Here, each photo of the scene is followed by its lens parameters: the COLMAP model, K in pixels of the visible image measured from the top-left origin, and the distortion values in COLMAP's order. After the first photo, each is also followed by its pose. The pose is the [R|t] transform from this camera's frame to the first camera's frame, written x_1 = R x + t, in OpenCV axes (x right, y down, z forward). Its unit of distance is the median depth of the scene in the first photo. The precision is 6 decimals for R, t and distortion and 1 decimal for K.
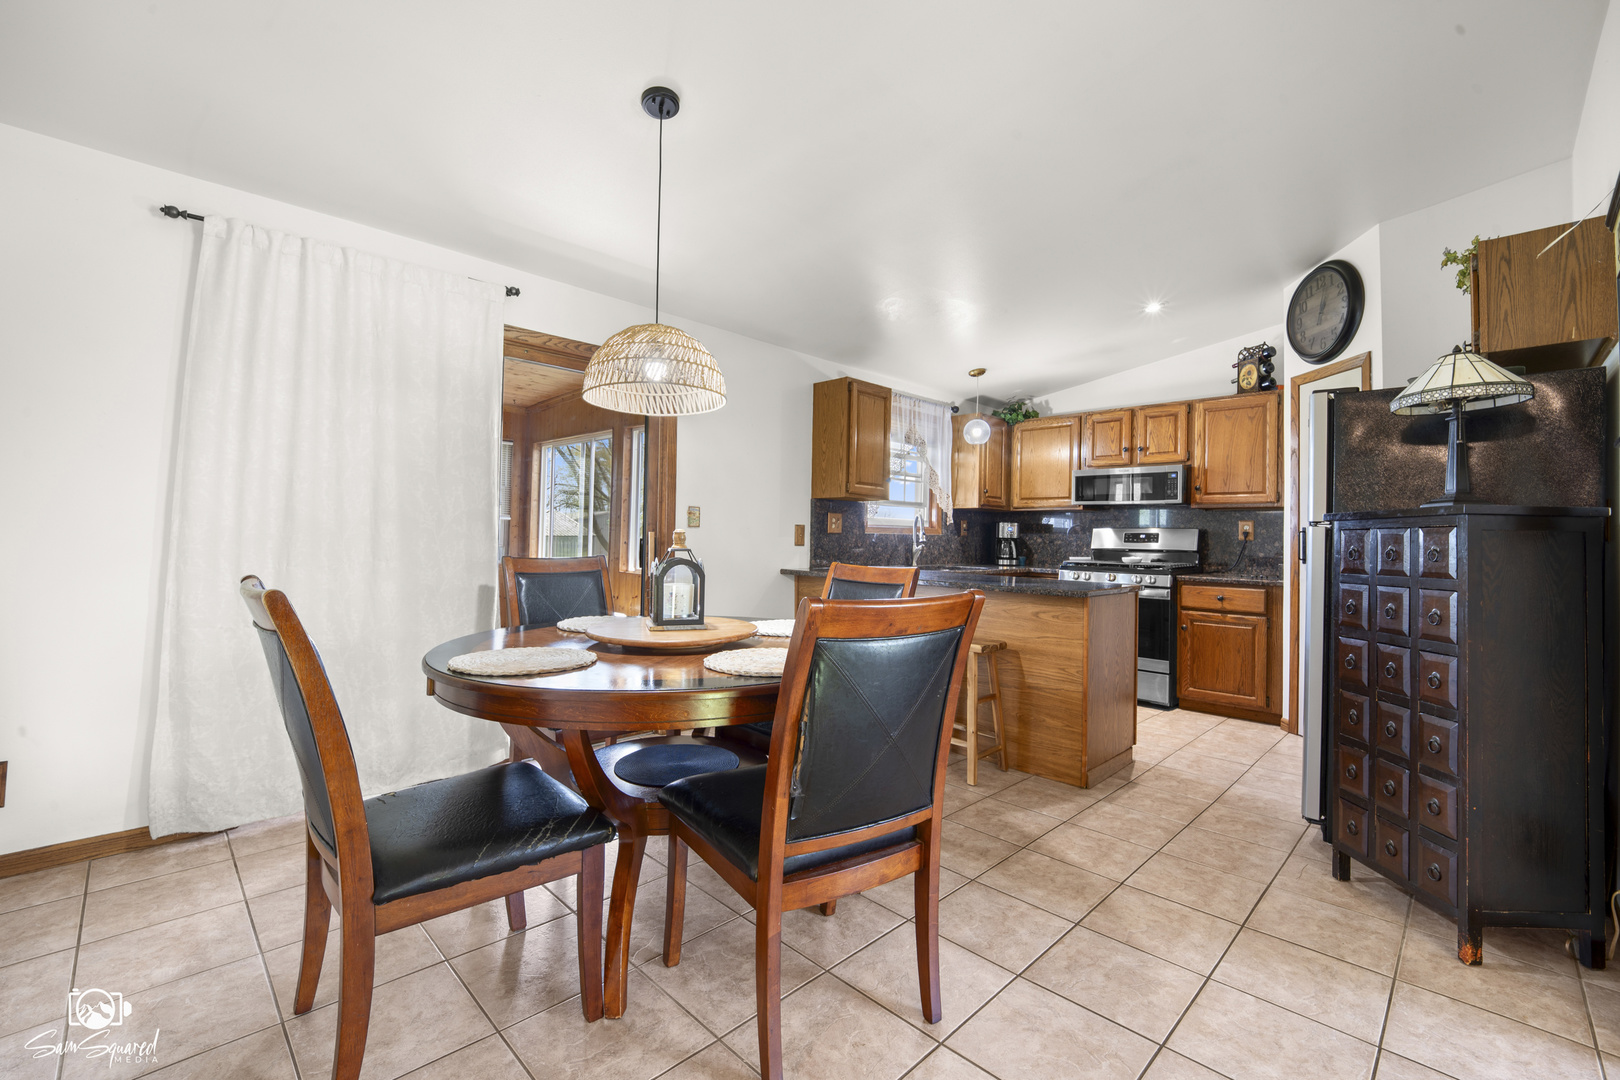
lens RADIAL K [[681.3, 0, 796.3], [0, 681.3, 539.6], [0, 0, 1]] dist [0.000607, -0.020752]
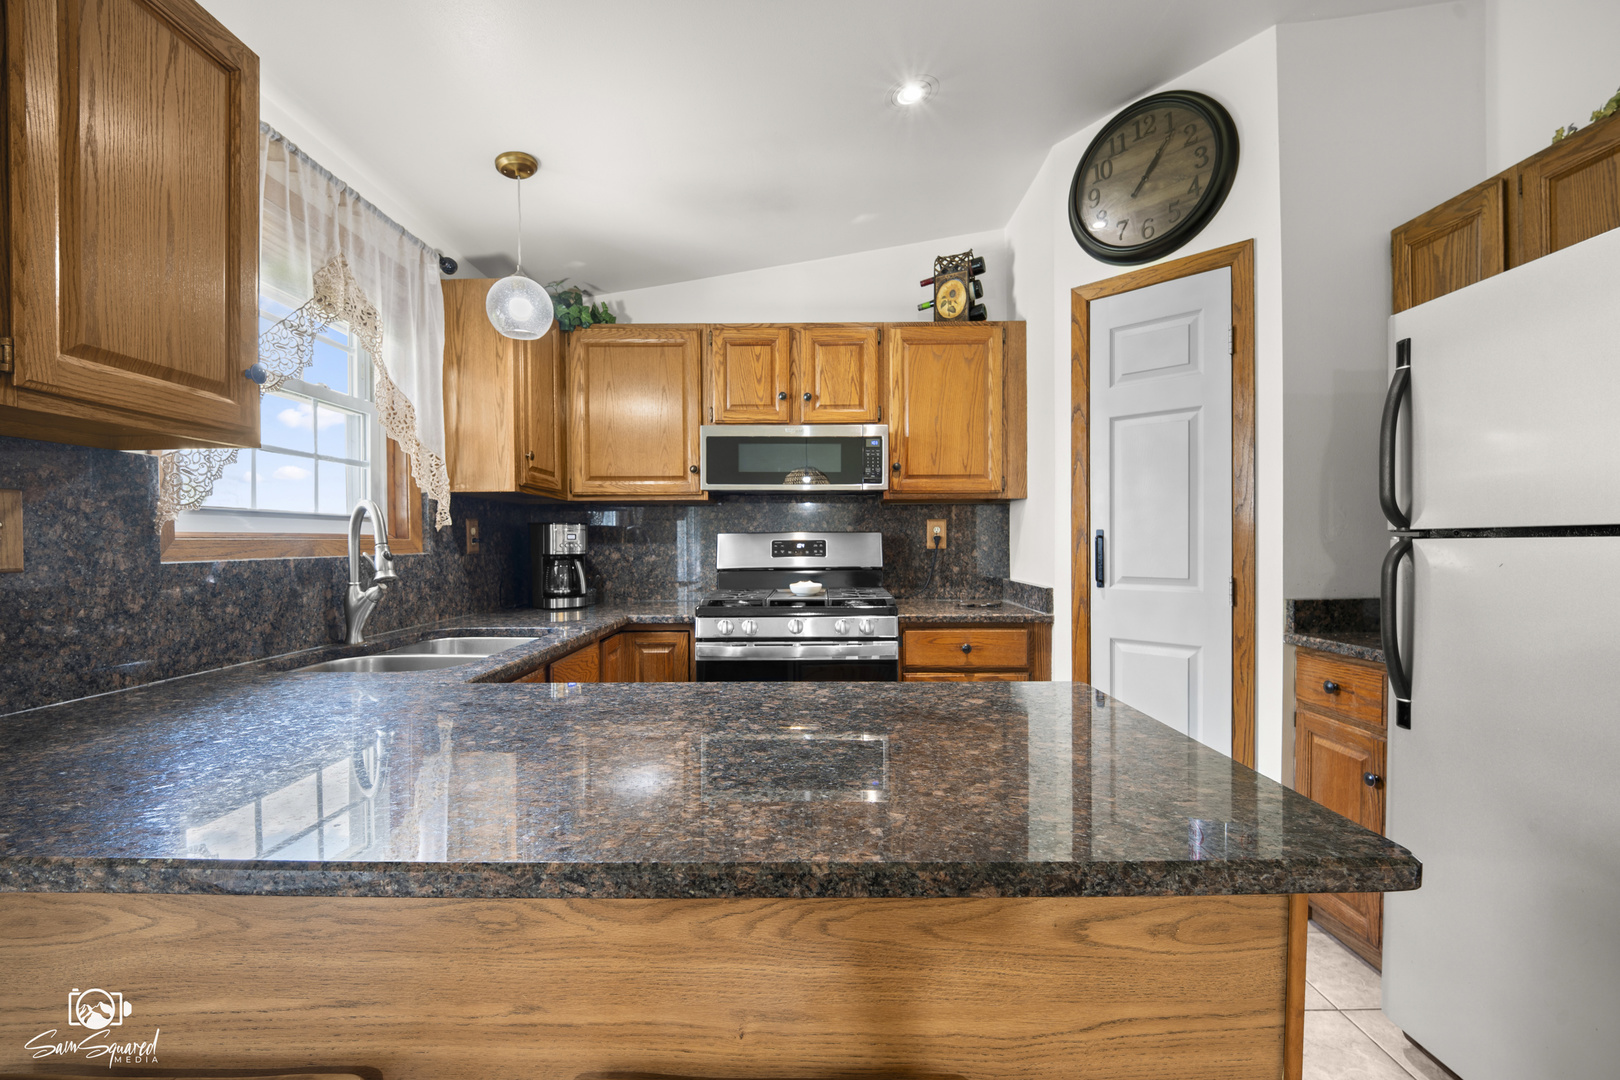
lens RADIAL K [[687.5, 0, 813.4], [0, 687.5, 547.4], [0, 0, 1]] dist [0.015706, -0.021513]
pose [[0.698970, -0.029104, 0.714559, 0.087184], [0.021705, 0.999575, 0.019480, -0.016009], [-0.714822, 0.001894, 0.699304, 0.601677]]
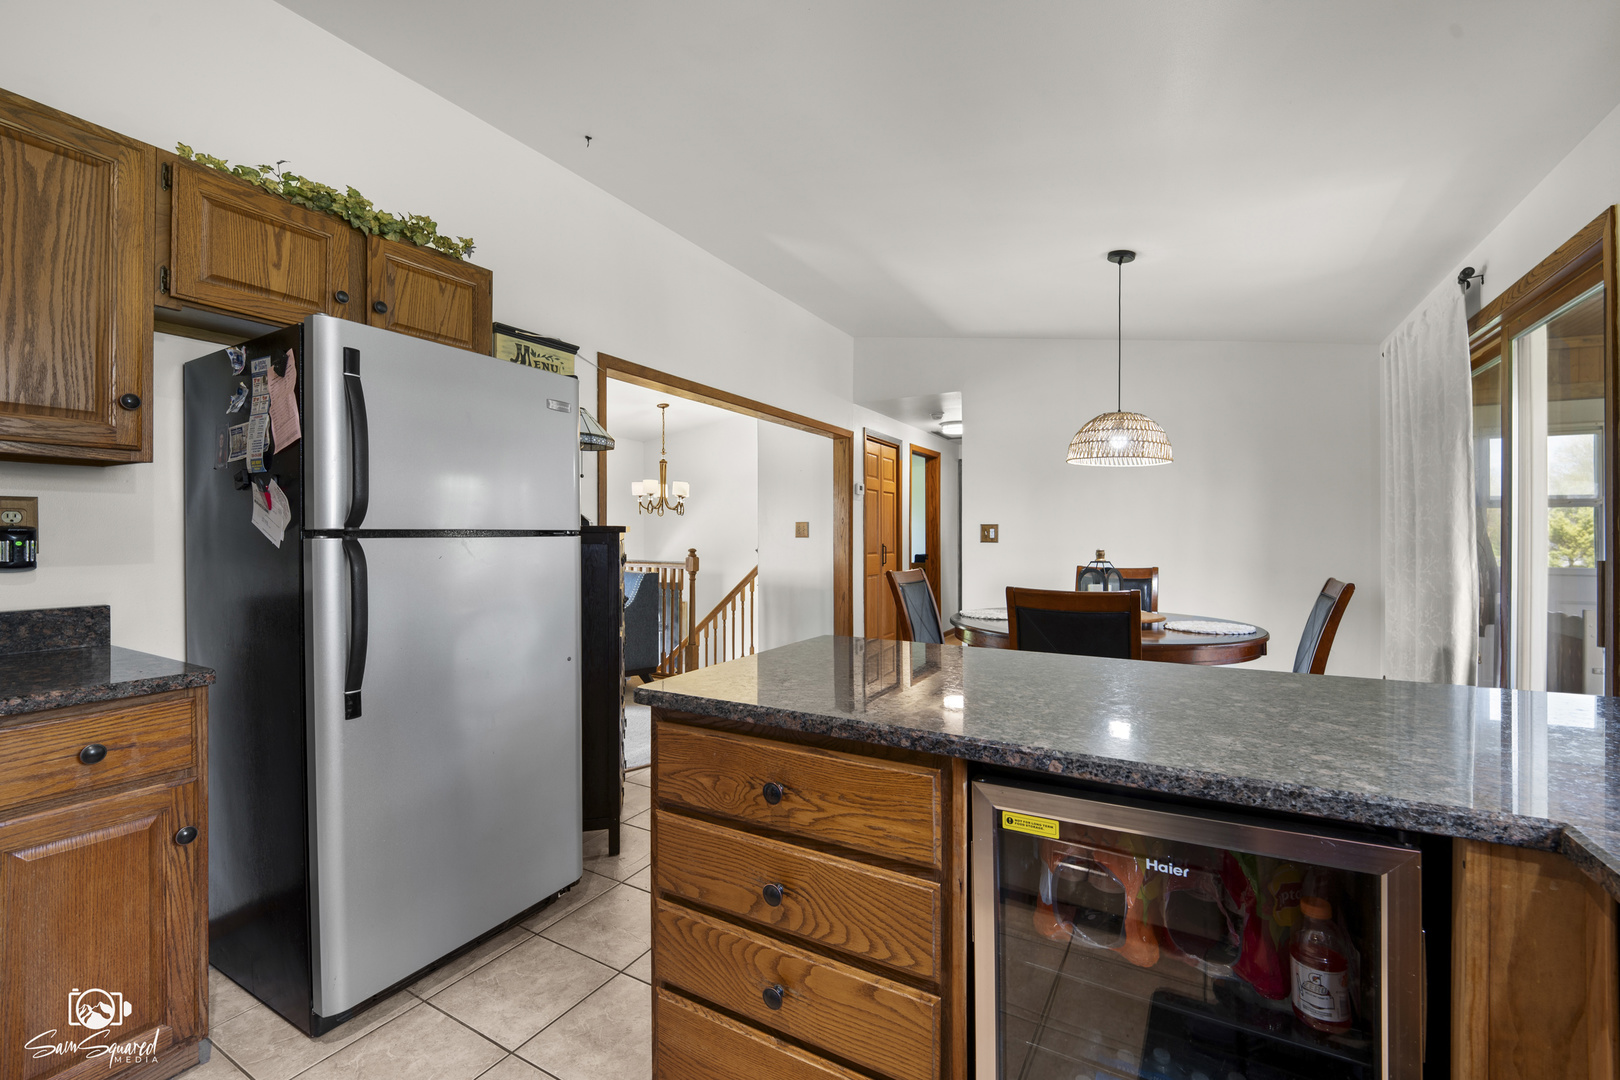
lens RADIAL K [[672.9, 0, 810.0], [0, 672.9, 540.0], [0, 0, 1]] dist [0.025020, -0.019546]
pose [[-0.960959, -0.015601, -0.276250, 0.369942], [-0.015902, 0.999873, -0.001150, -0.009748], [0.276233, 0.003288, -0.961085, 0.989204]]
